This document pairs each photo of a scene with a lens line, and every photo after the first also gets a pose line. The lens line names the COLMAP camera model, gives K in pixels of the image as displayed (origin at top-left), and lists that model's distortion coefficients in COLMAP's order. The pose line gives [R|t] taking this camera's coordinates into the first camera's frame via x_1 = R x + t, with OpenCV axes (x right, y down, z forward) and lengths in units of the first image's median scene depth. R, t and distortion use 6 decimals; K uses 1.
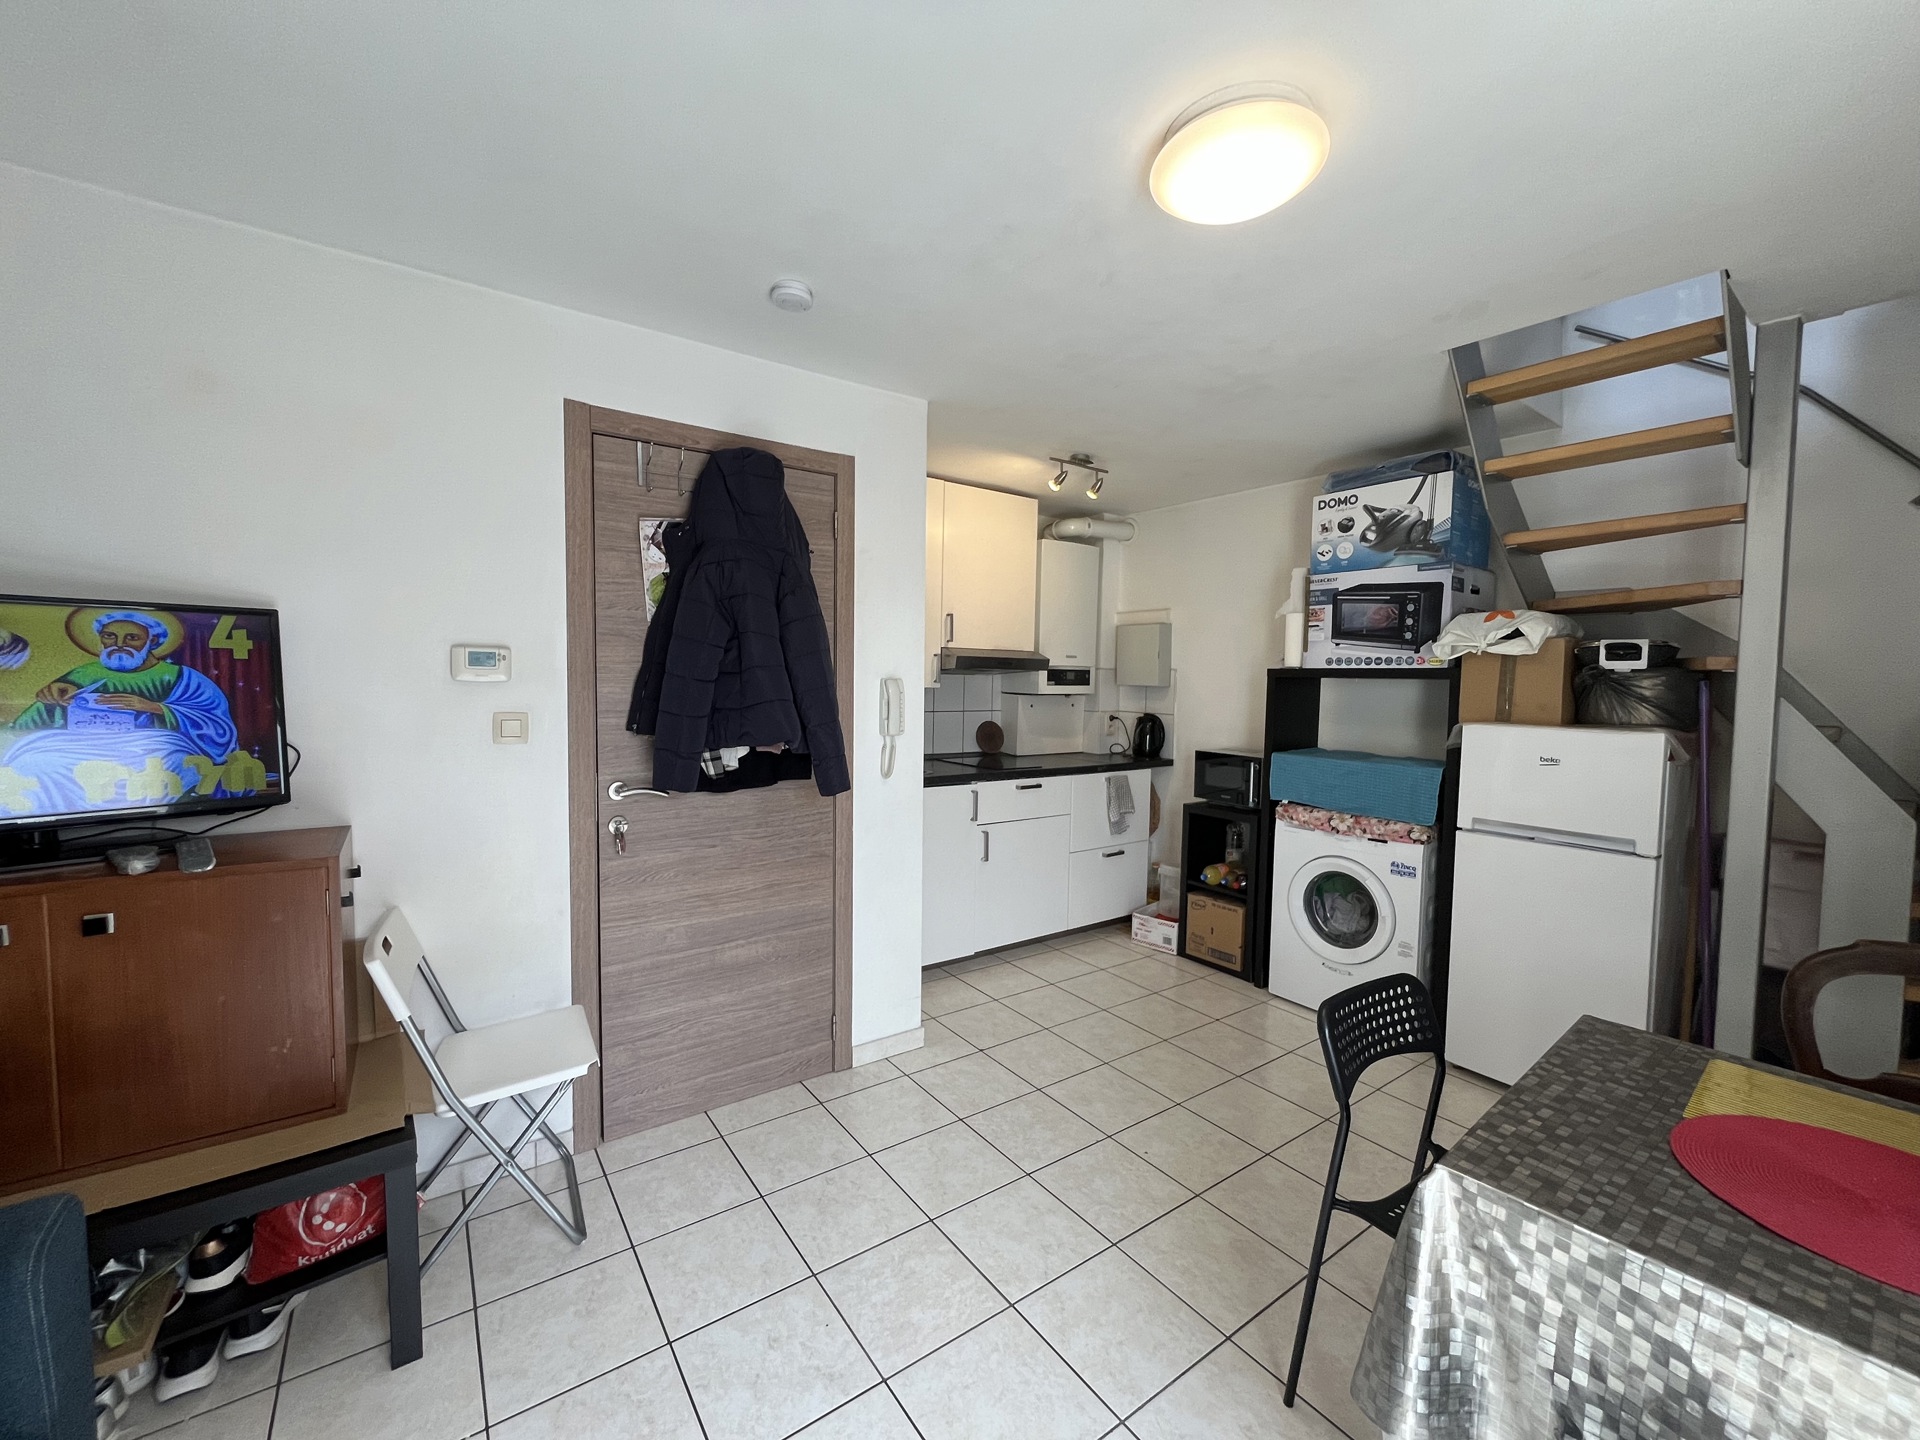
lens RADIAL K [[770.4, 0, 956.5], [0, 770.4, 719.2], [0, 0, 1]] dist [-0.004025, 0.000509]
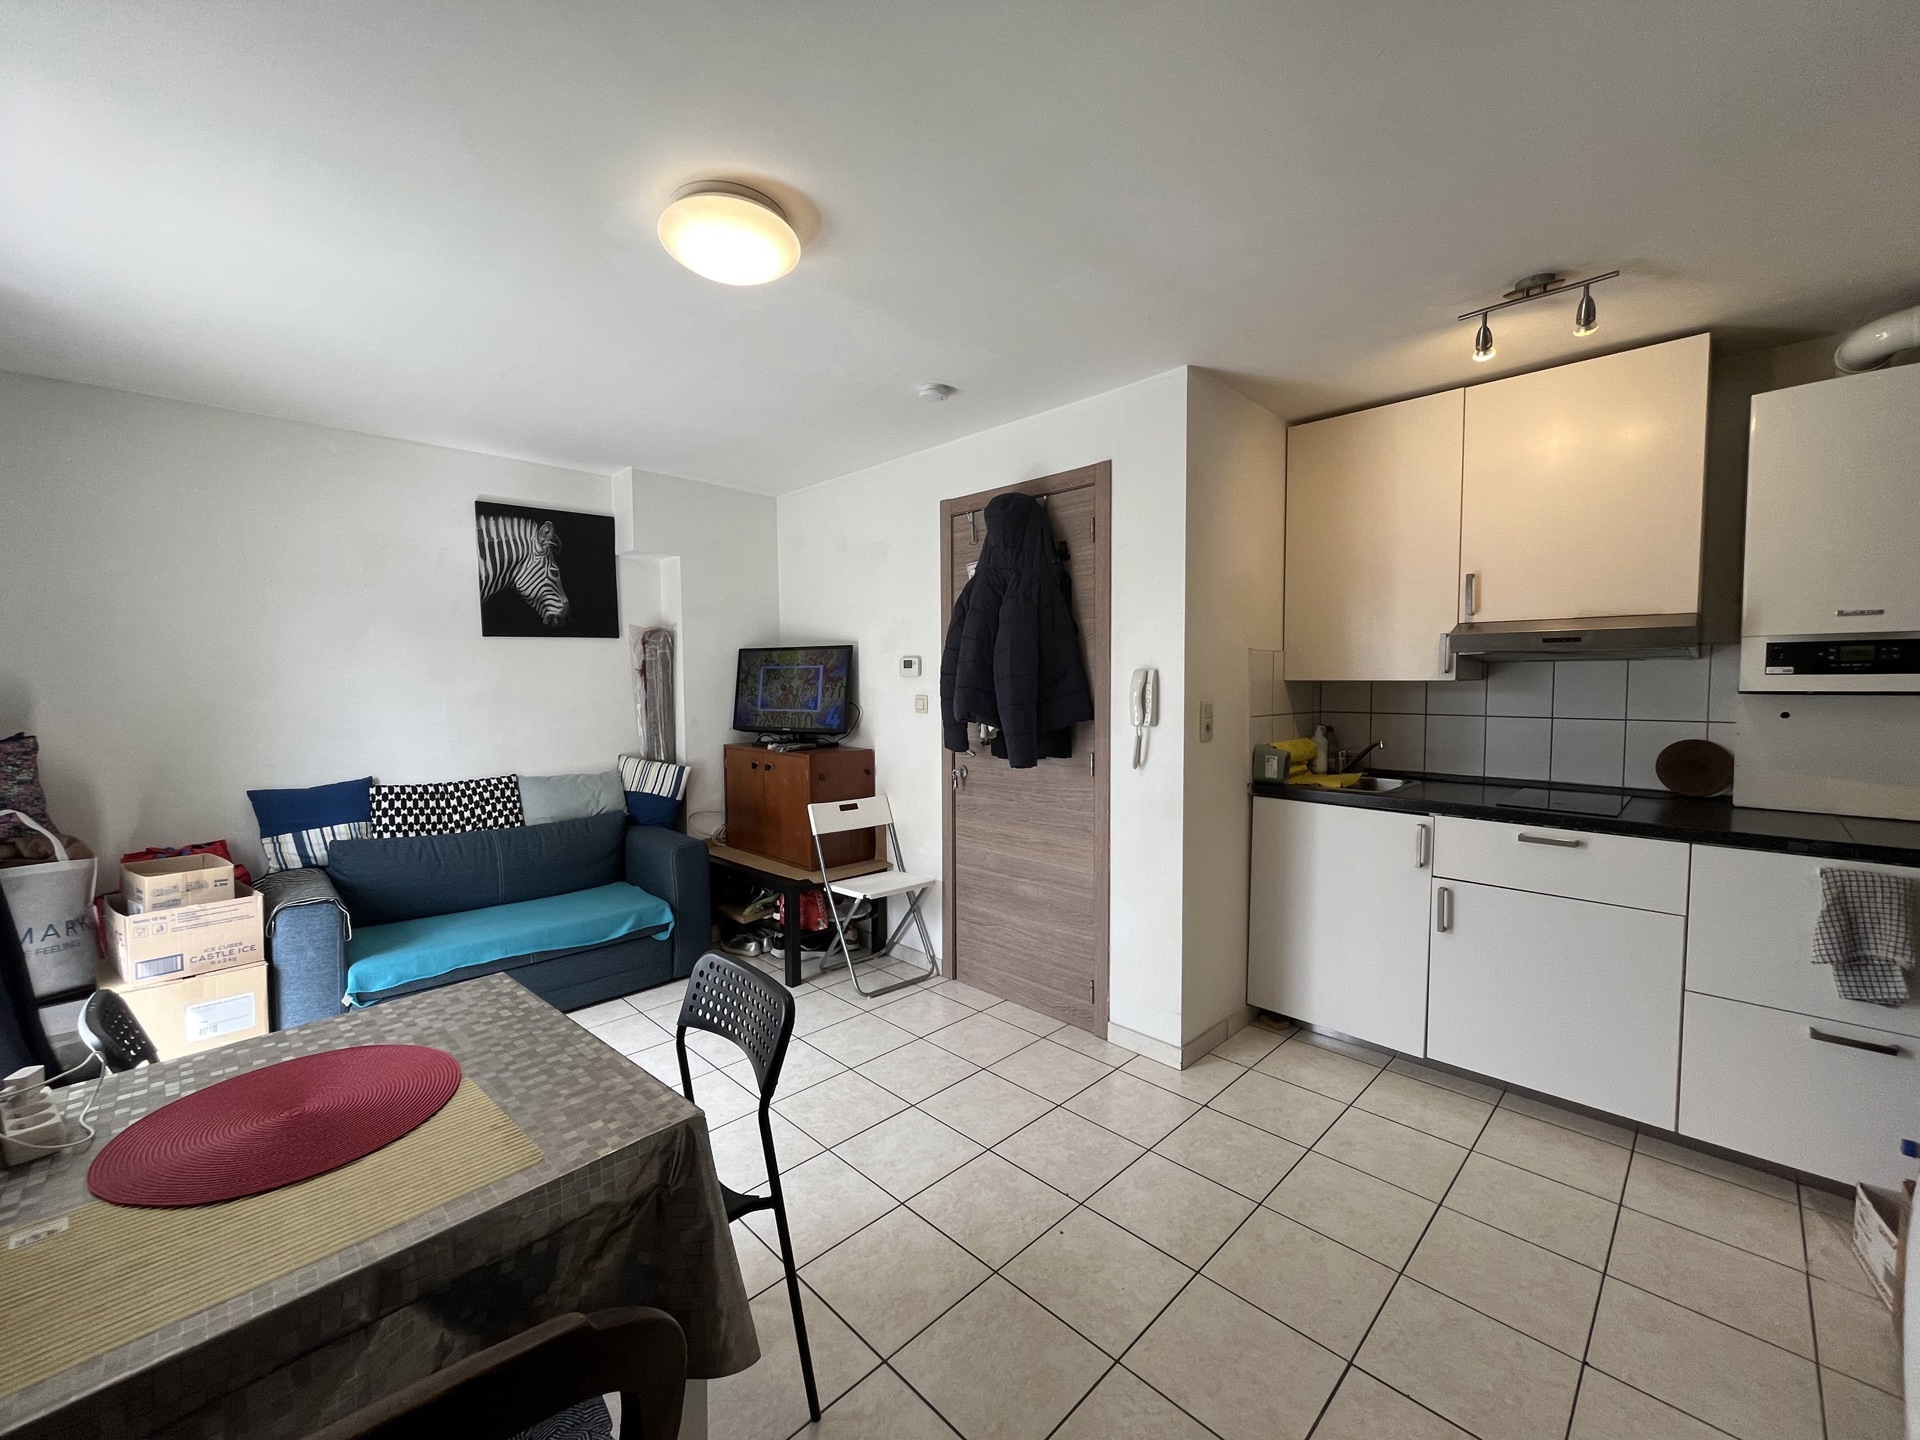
lens RADIAL K [[770.4, 0, 956.5], [0, 770.4, 719.2], [0, 0, 1]] dist [-0.004025, 0.000509]
pose [[0.162098, 0.033811, -0.986195, 0.617973], [-0.047219, 0.998534, 0.026472, -0.002167], [0.985644, 0.042276, 0.163457, 0.441141]]
